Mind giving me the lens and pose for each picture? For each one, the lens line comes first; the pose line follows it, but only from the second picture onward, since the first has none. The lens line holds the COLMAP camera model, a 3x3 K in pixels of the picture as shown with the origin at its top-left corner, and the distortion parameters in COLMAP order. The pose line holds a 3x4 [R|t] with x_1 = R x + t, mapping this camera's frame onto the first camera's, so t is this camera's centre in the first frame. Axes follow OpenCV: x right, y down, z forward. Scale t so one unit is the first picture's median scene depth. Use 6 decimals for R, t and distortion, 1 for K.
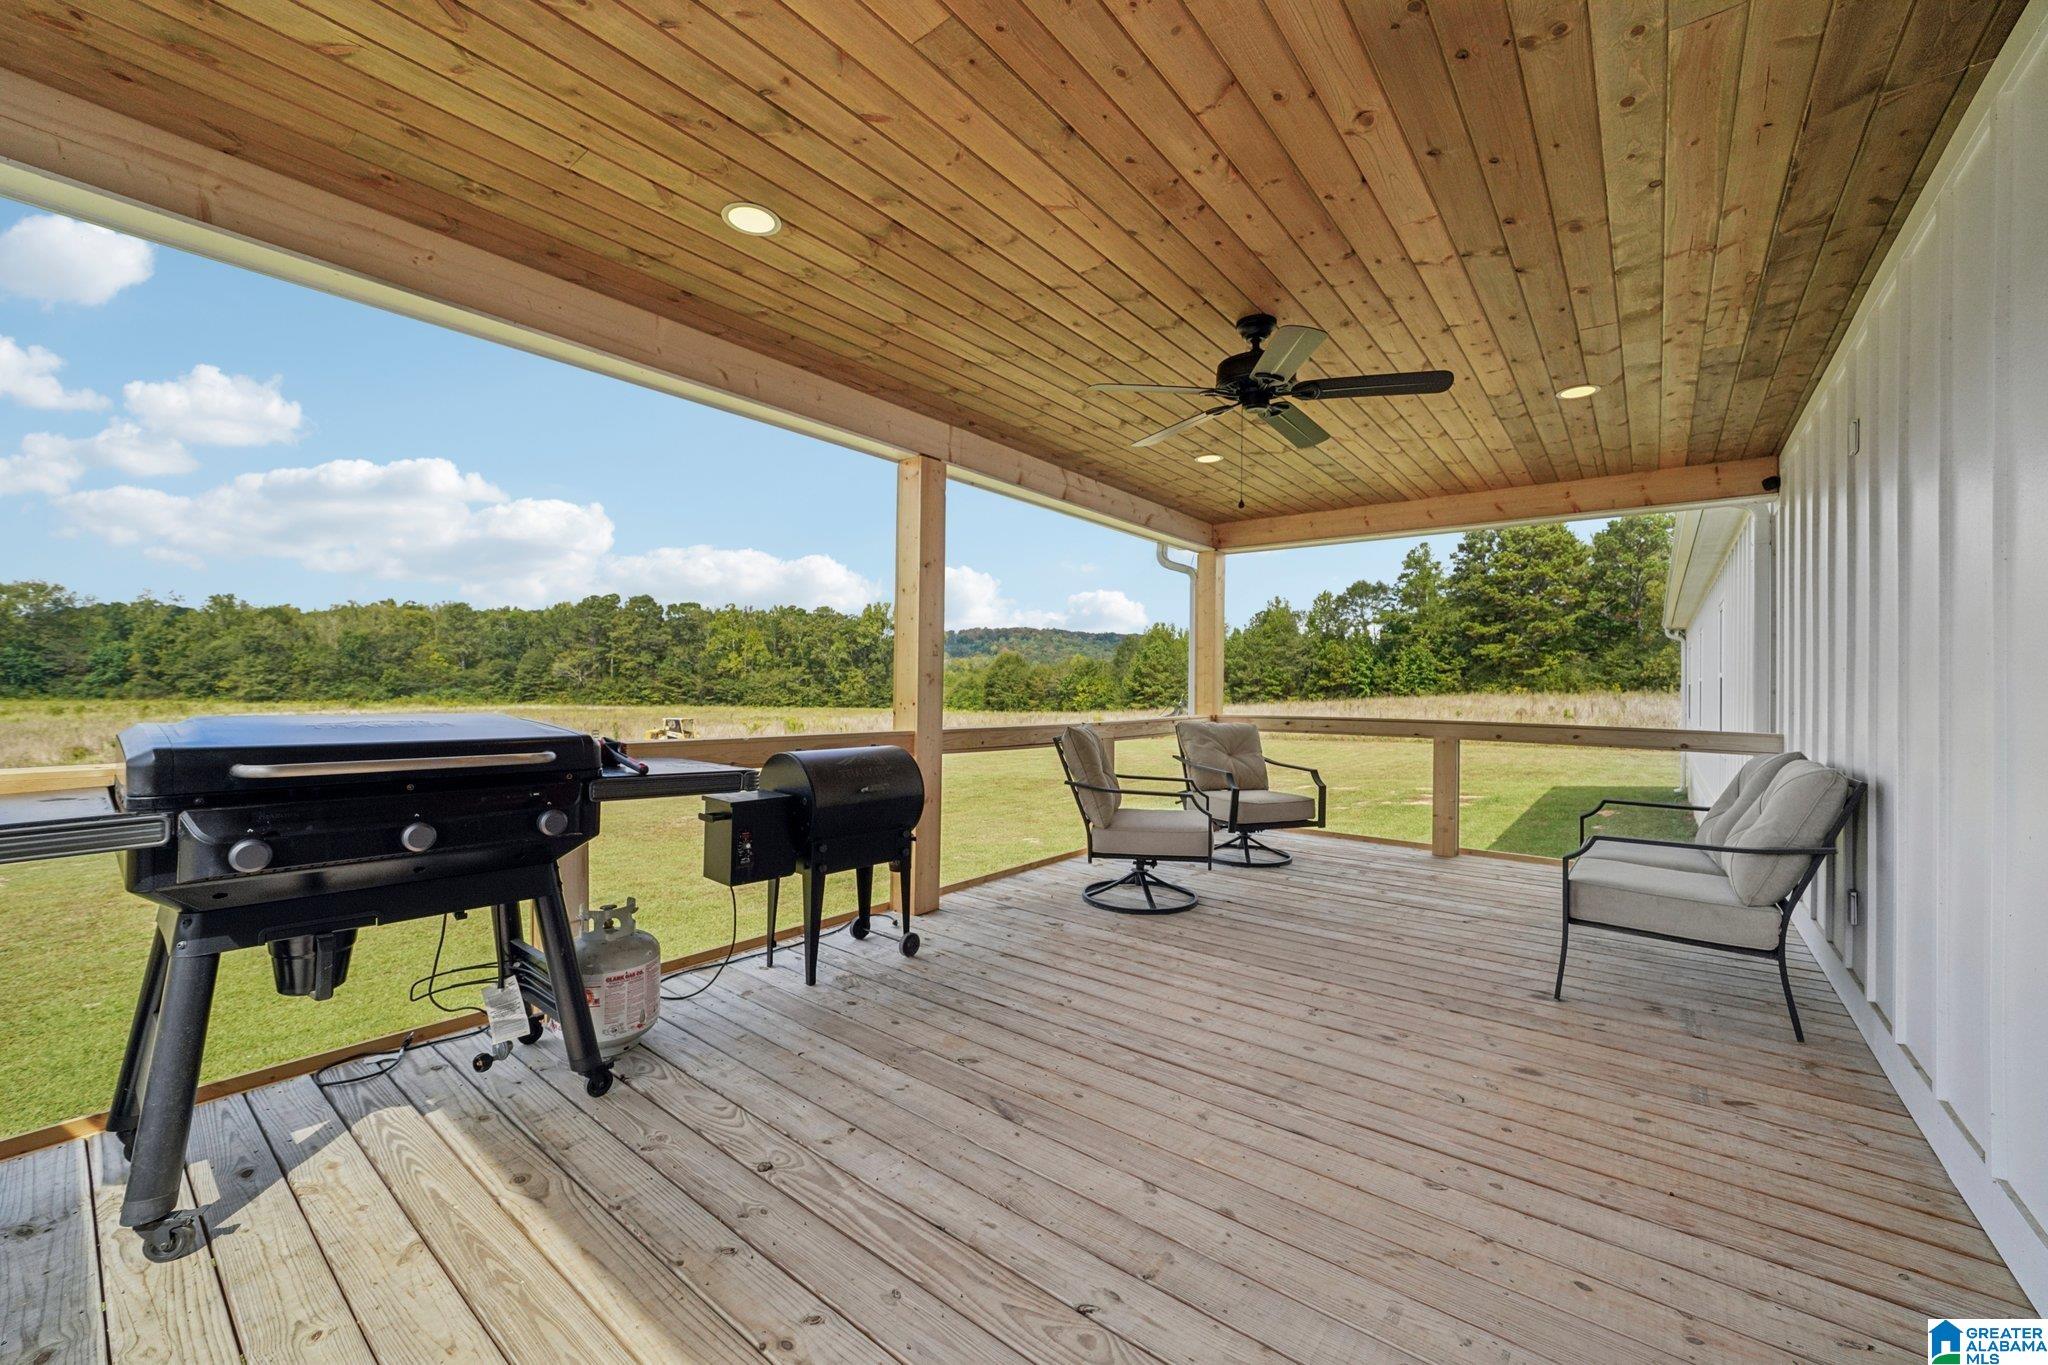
lens RADIAL K [[795.8, 0, 1018.4], [0, 795.8, 683.6], [0, 0, 1]] dist [-0.010119, 0.000269]
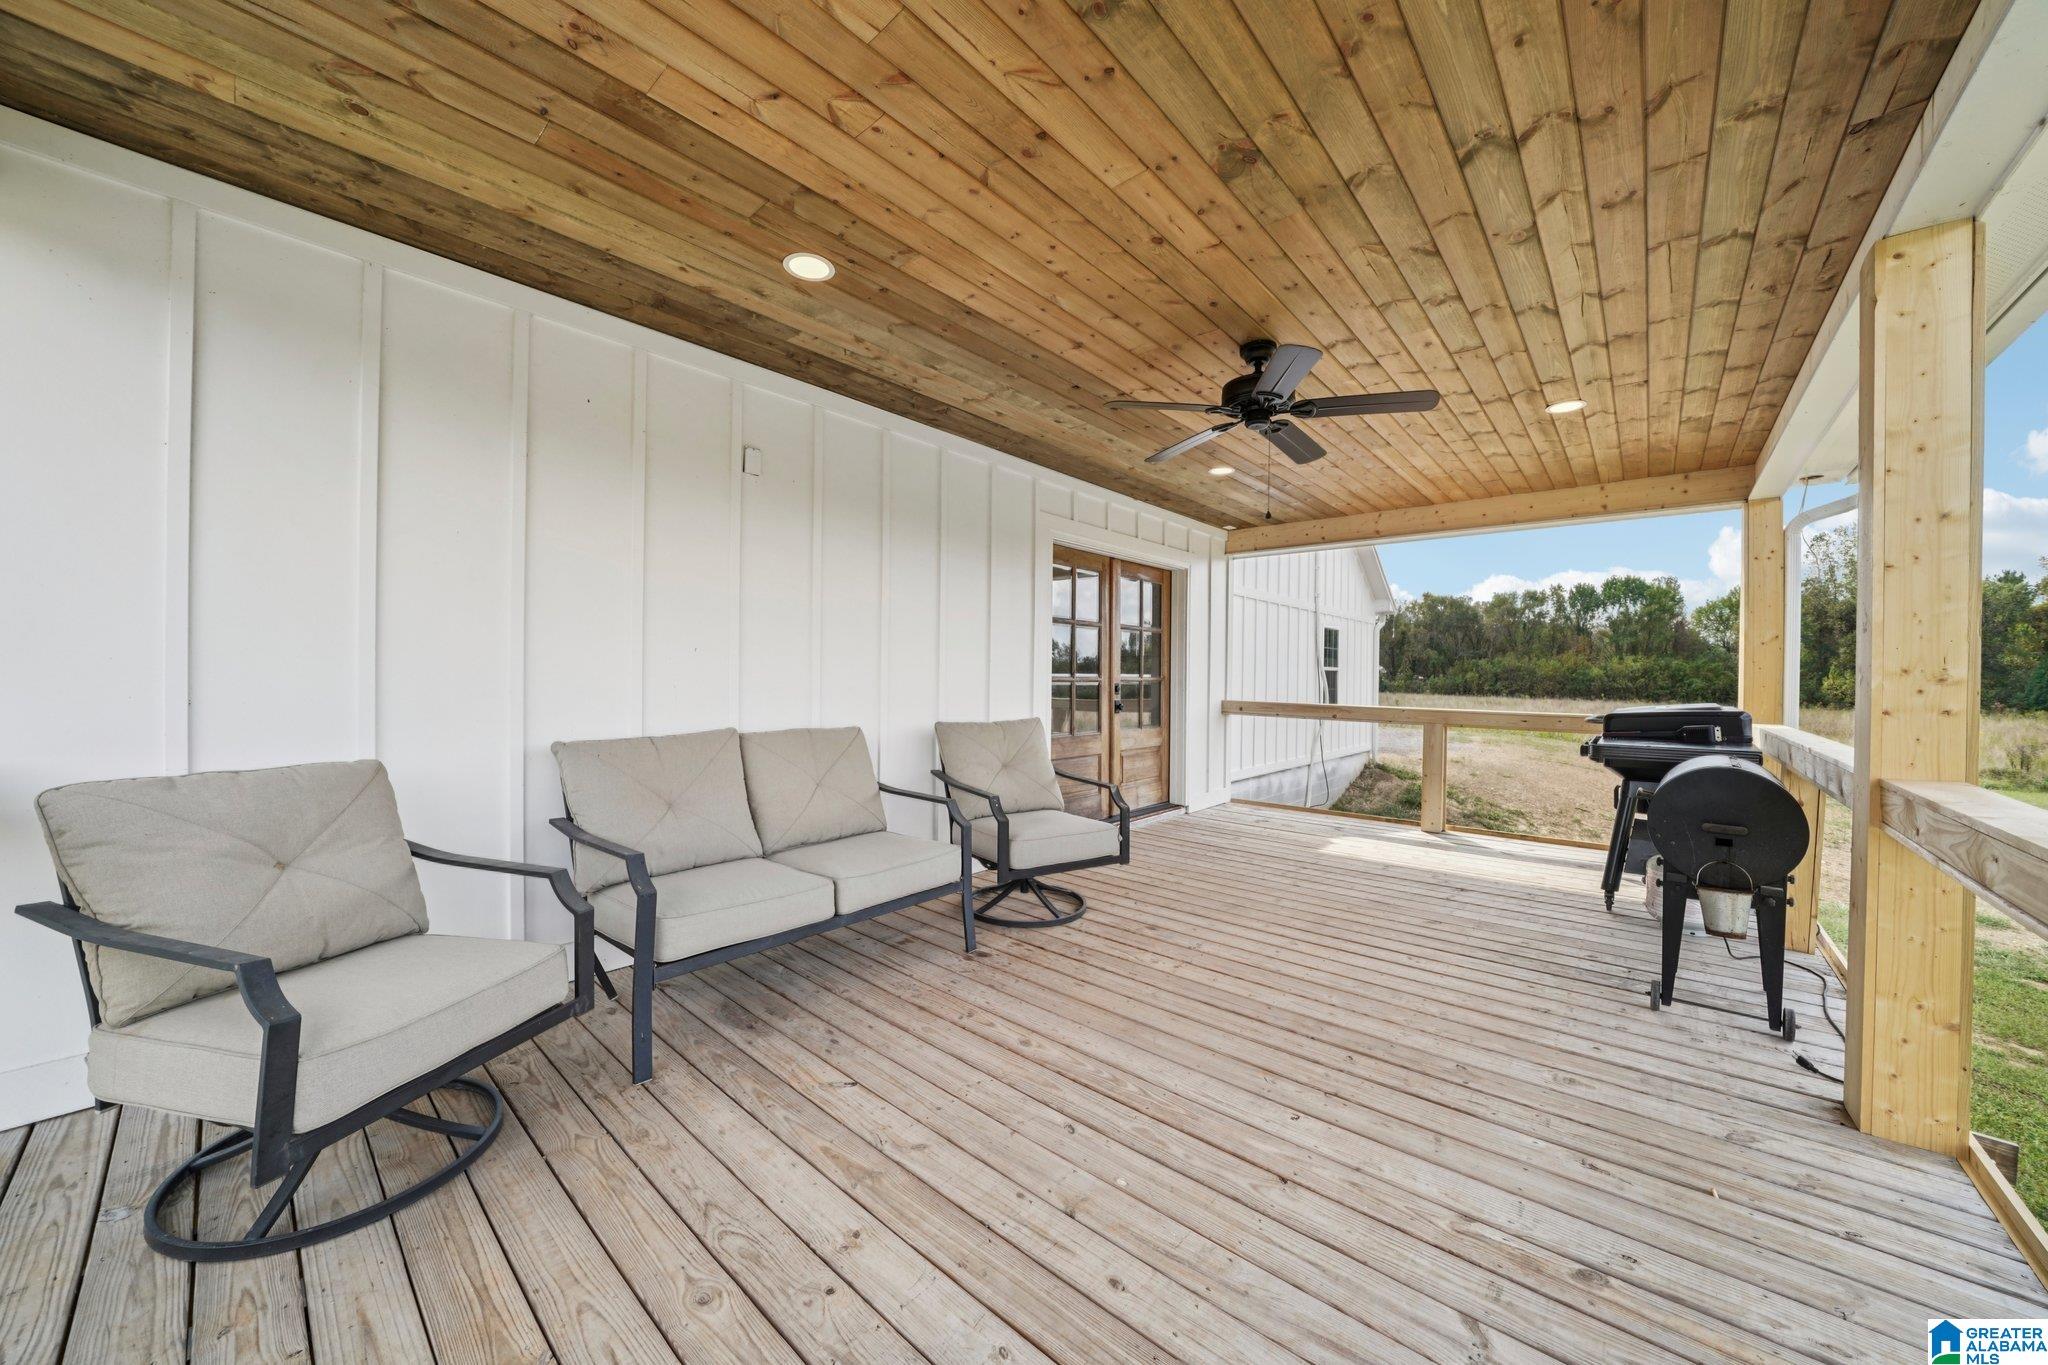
lens RADIAL K [[718.8, 0, 1019.1], [0, 718.8, 684.6], [0, 0, 1]] dist [-0.025385, 0.000704]
pose [[-0.998471, -0.023285, 0.050139, 0.484925], [-0.023071, 0.999722, 0.004851, 0.012424], [-0.050238, 0.003687, -0.998730, 1.704101]]
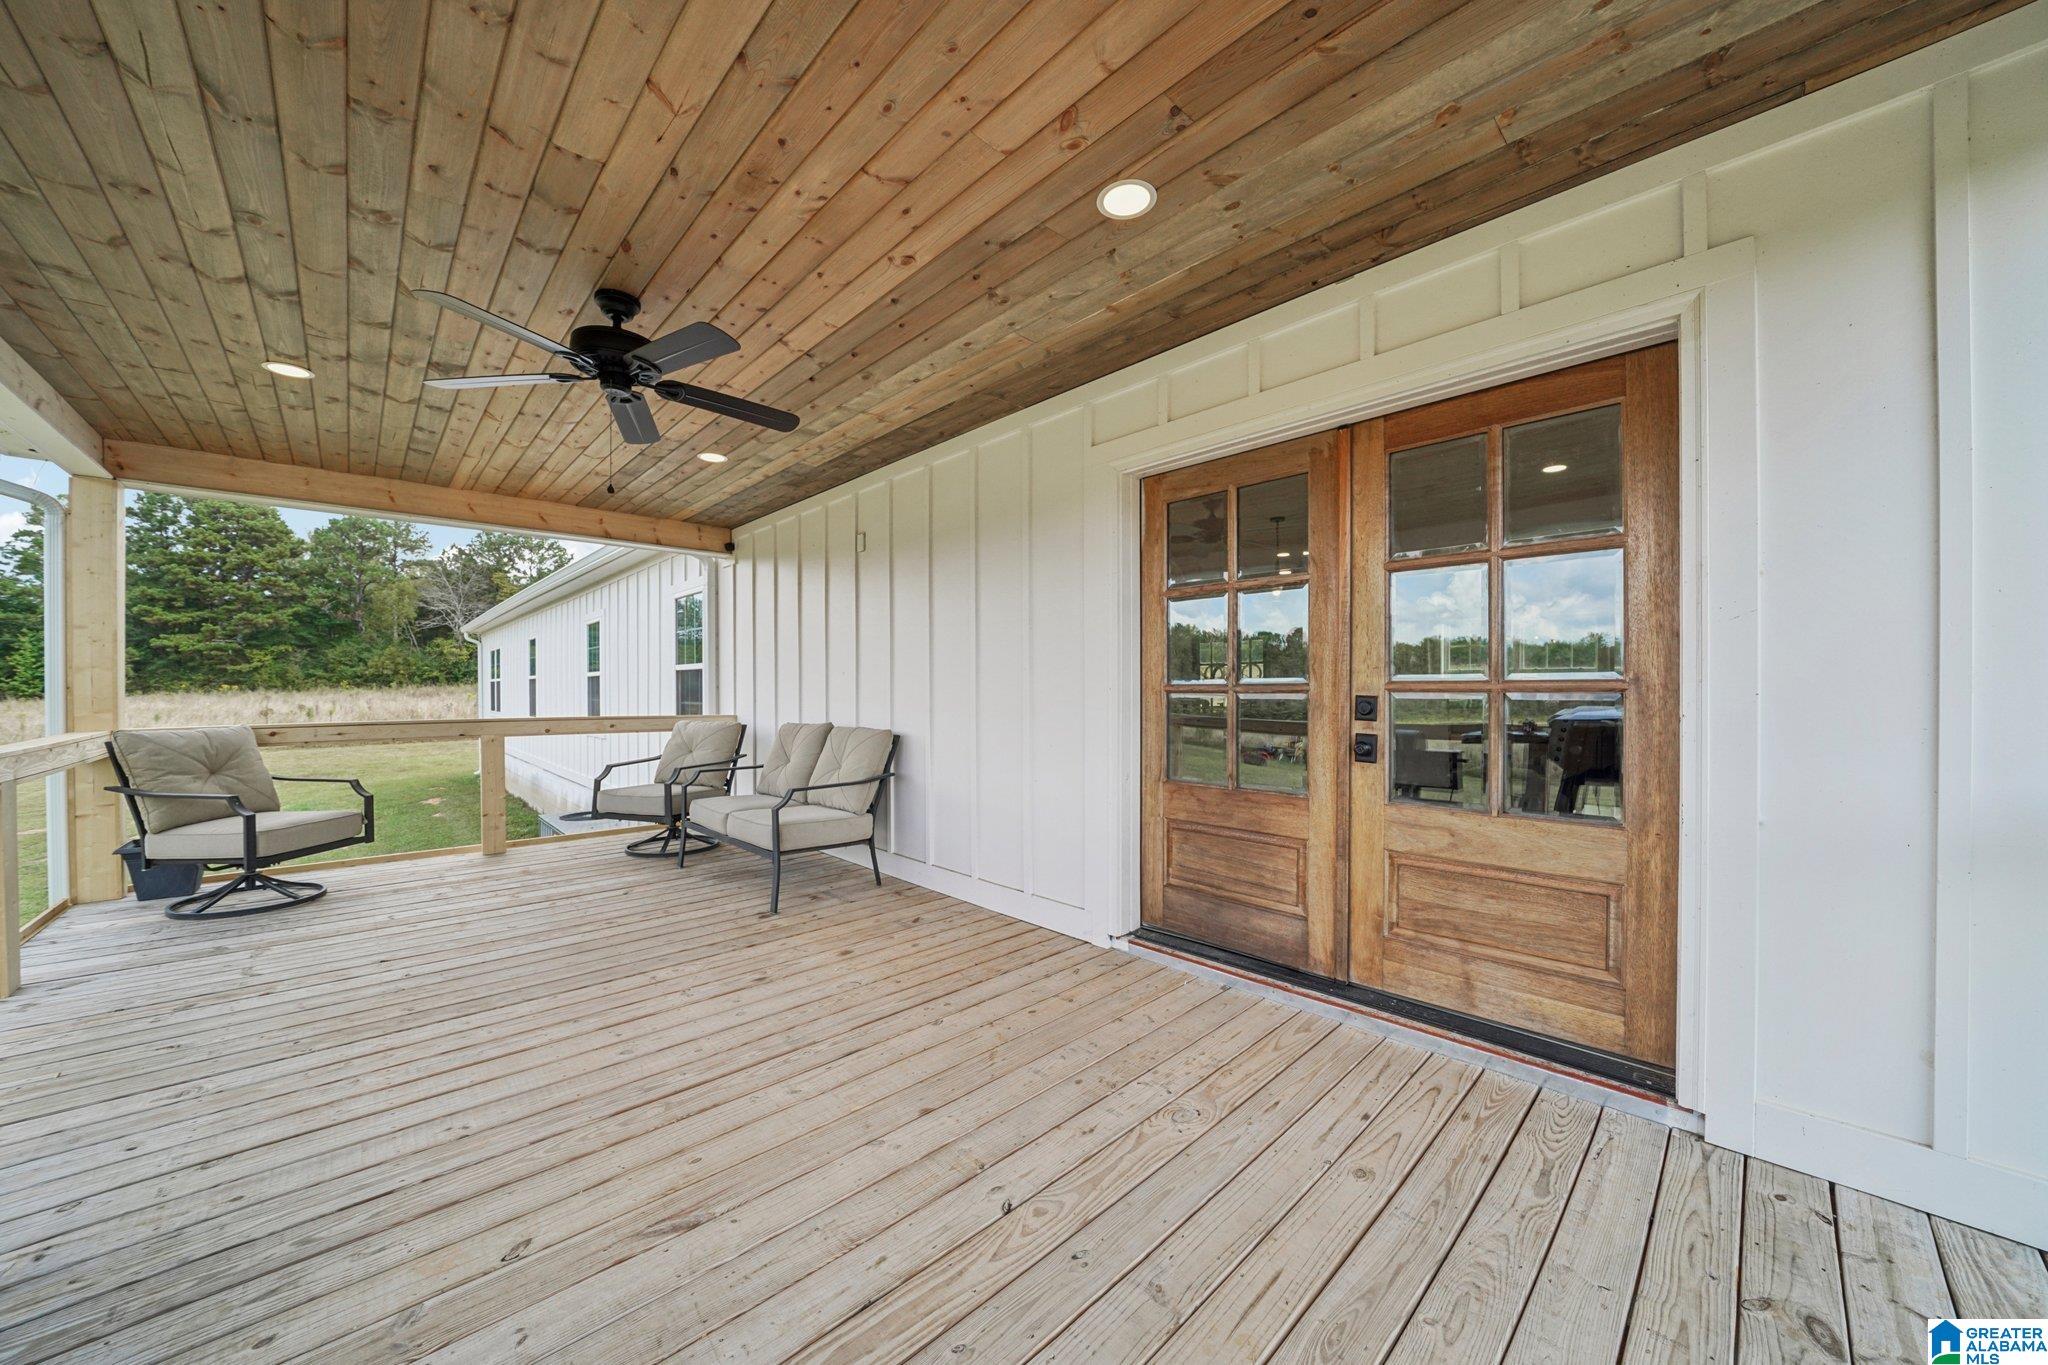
lens RADIAL K [[718.8, 0, 1016.8], [0, 718.8, 693.9], [0, 0, 1]] dist [-0.025385, 0.000704]
pose [[0.139653, -0.018616, 0.990026, -0.402711], [-0.000121, 0.999823, 0.018817, -0.002516], [-0.990201, -0.002748, 0.139626, 0.351126]]
